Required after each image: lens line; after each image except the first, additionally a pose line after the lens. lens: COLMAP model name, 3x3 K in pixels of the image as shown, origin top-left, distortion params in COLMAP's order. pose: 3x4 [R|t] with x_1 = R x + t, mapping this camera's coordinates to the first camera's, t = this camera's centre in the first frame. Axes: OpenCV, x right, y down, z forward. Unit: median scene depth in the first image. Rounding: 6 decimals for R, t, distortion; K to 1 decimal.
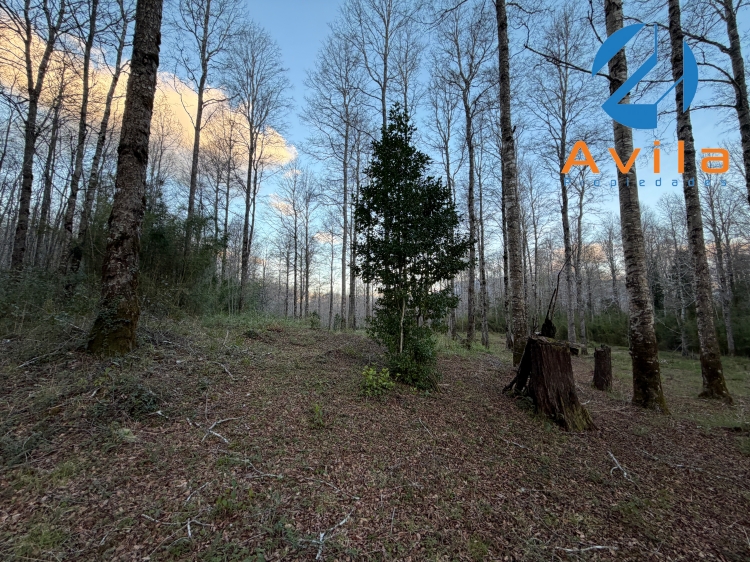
lens RADIAL K [[297.1, 0, 374.3], [0, 297.1, 282.0], [0, 0, 1]] dist [0.000459, -0.000084]
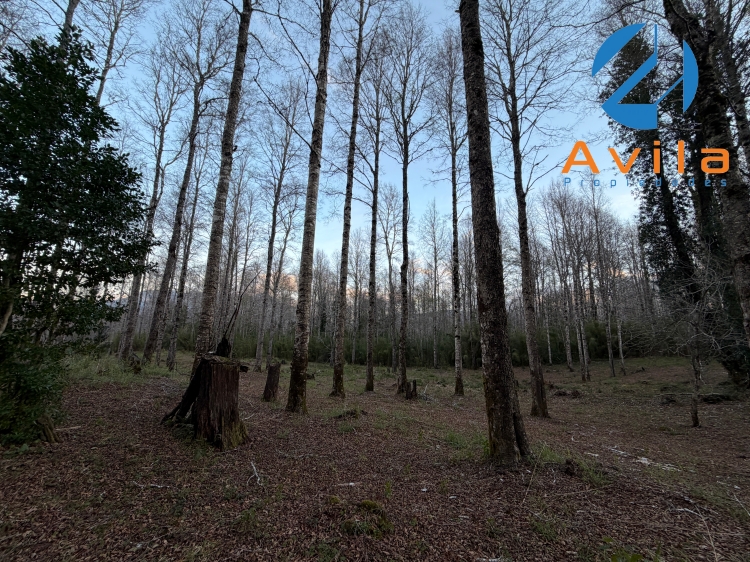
lens RADIAL K [[297.1, 0, 373.2], [0, 297.1, 282.1], [0, 0, 1]] dist [0.000459, -0.000084]
pose [[0.600977, 0.164823, 0.782087, 0.014137], [-0.119028, 0.986051, -0.116344, -0.000905], [-0.790354, -0.023171, 0.612213, -0.000960]]
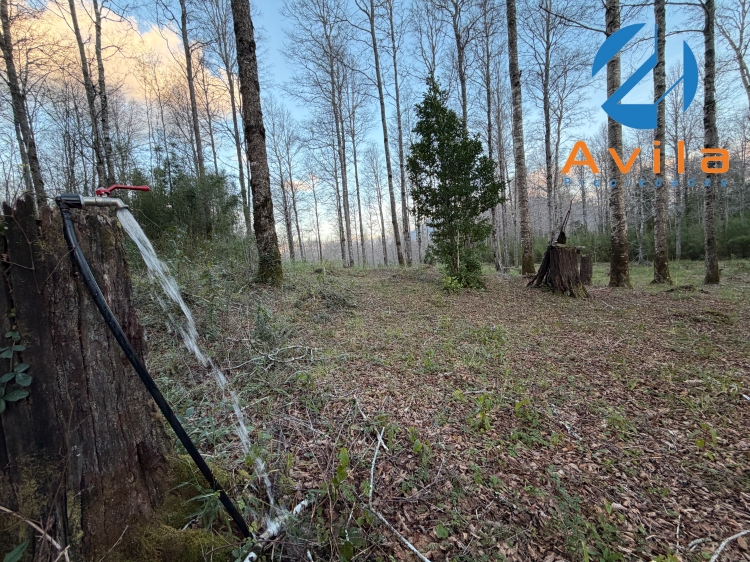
lens RADIAL K [[297.1, 0, 374.4], [0, 297.1, 281.4], [0, 0, 1]] dist [0.000459, -0.000084]
pose [[0.992493, -0.103860, 0.064588, -0.097380], [0.089862, 0.977477, 0.190954, -0.000465], [-0.082966, -0.183717, 0.979472, -0.088483]]
